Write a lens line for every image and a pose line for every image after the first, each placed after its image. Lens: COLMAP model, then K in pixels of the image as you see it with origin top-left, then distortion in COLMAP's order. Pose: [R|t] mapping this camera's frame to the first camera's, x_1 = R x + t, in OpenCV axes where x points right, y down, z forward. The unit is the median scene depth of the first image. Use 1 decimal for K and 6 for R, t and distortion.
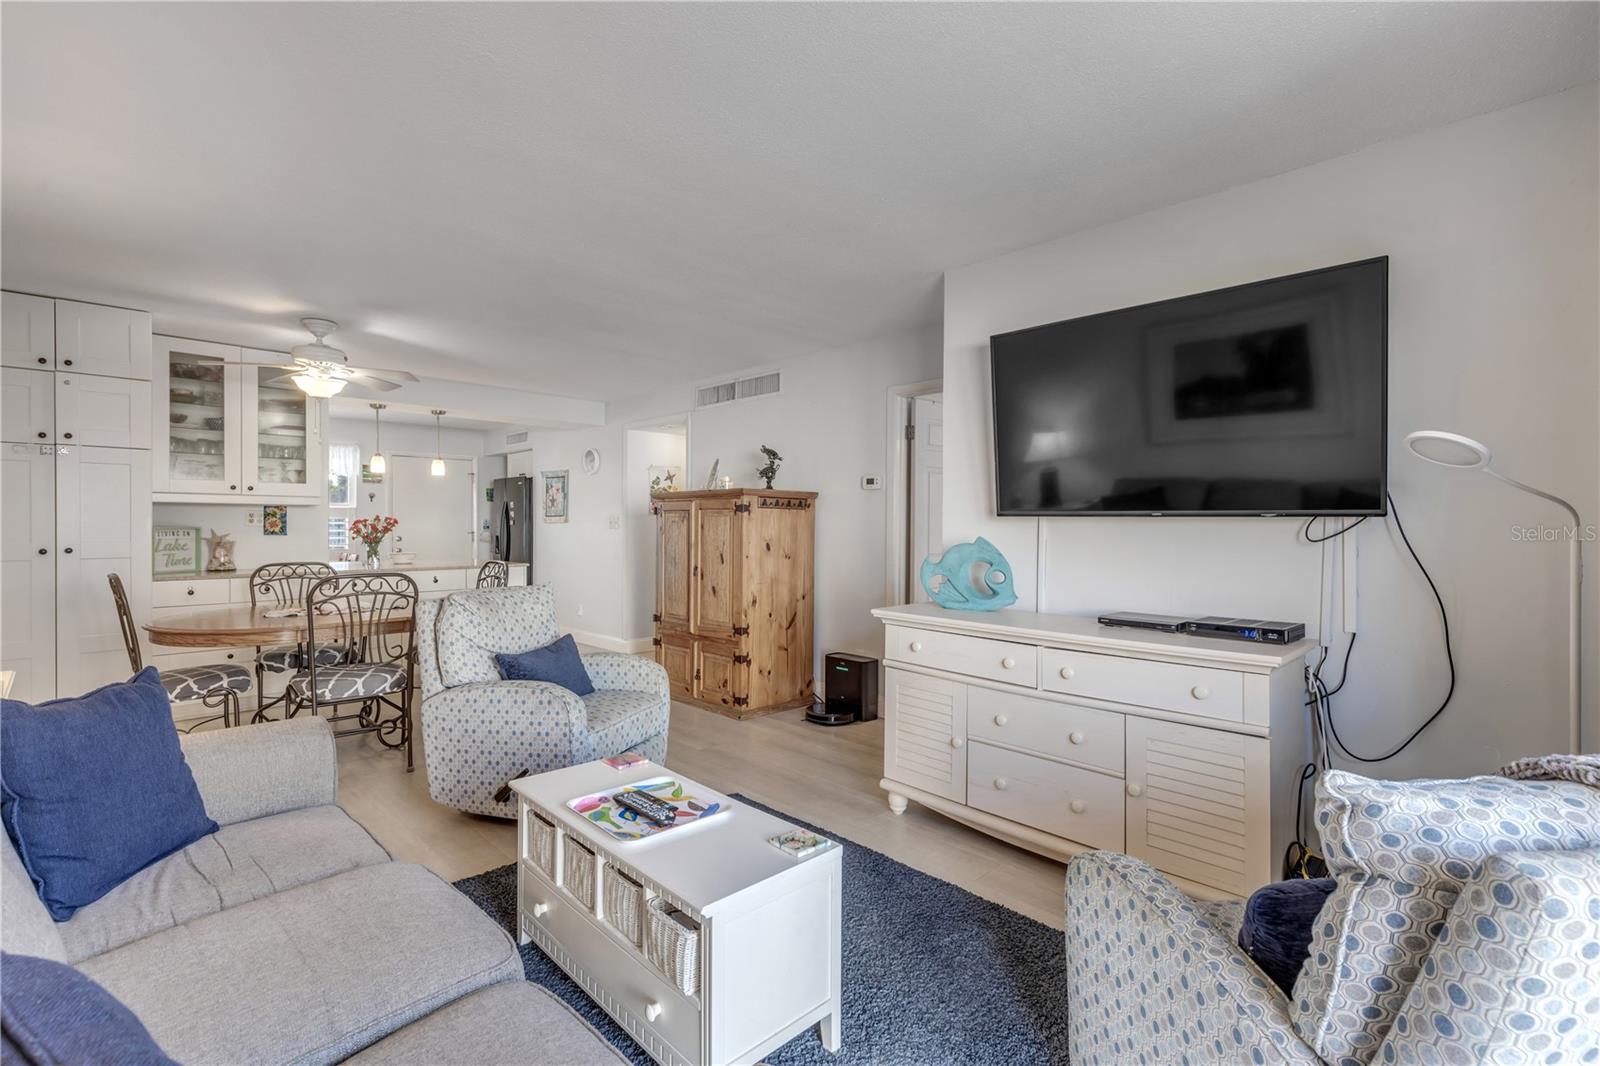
lens RADIAL K [[727.0, 0, 800.0], [0, 727.0, 533.0], [0, 0, 1]] dist [0.003069, -0.000451]
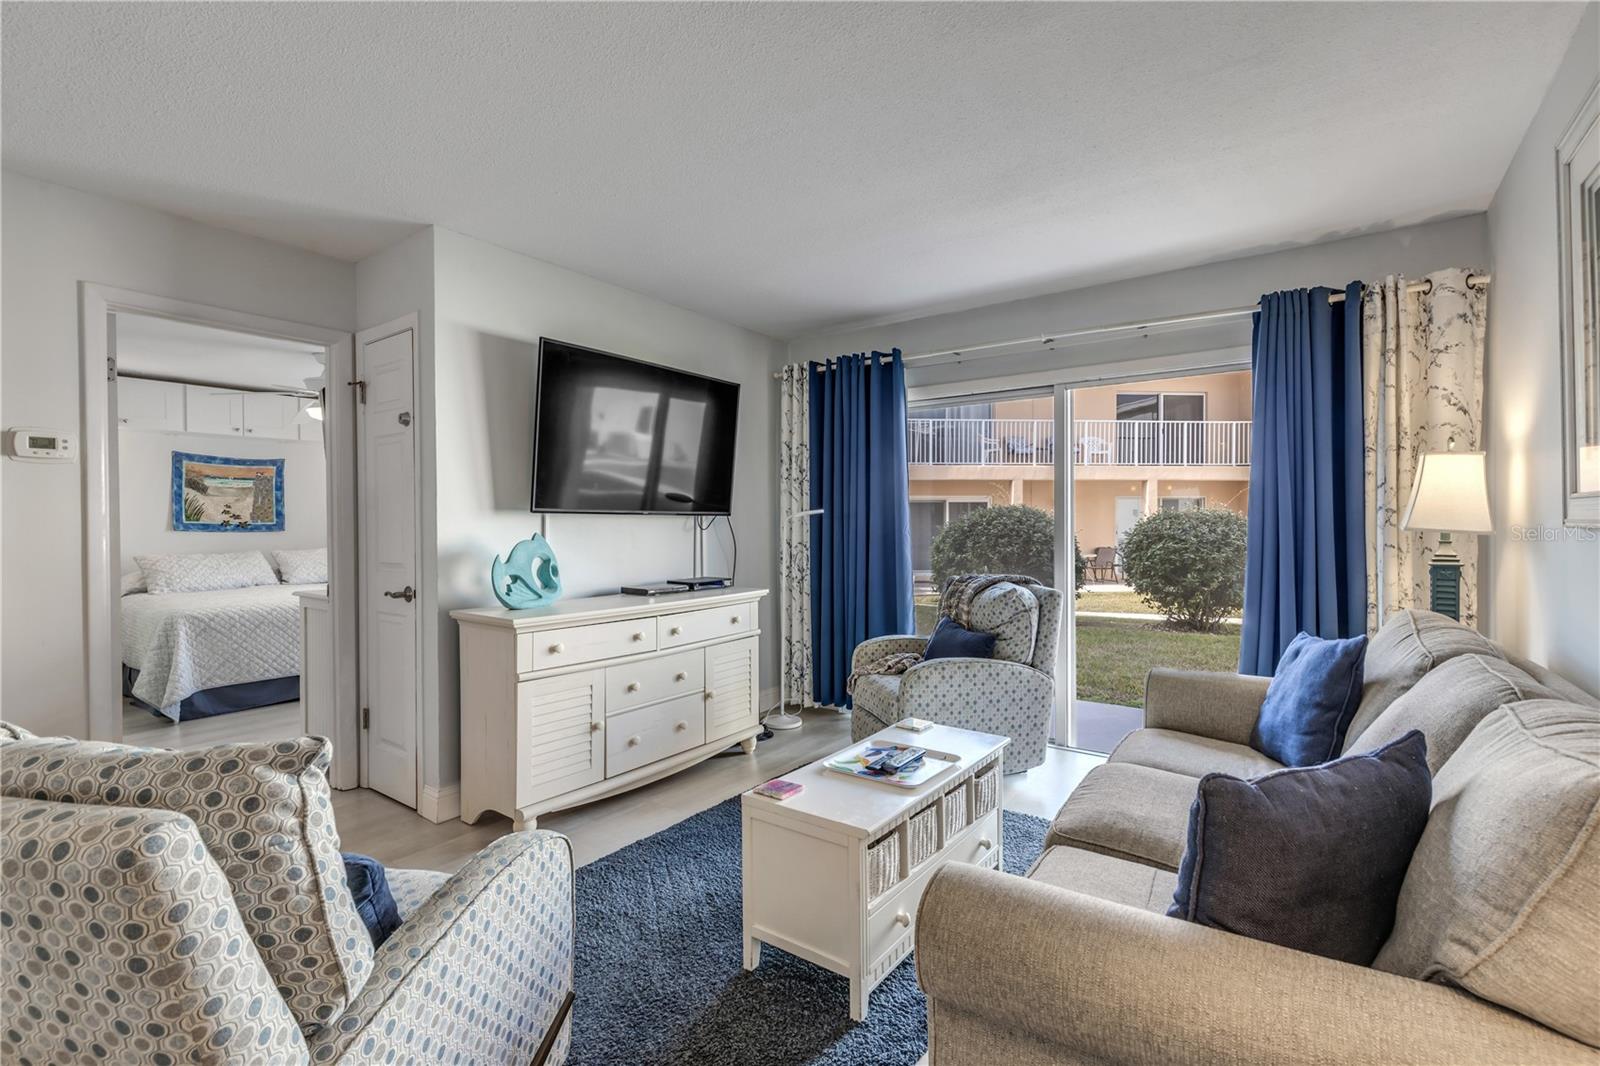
lens RADIAL K [[723.8, 0, 799.3], [0, 723.8, 523.8], [0, 0, 1]] dist [0.006010, -0.000974]
pose [[-0.169016, -0.006257, 0.985593, -0.489541], [0.014808, 0.999851, 0.008887, -0.006589], [-0.985502, 0.016097, -0.168899, 0.495362]]
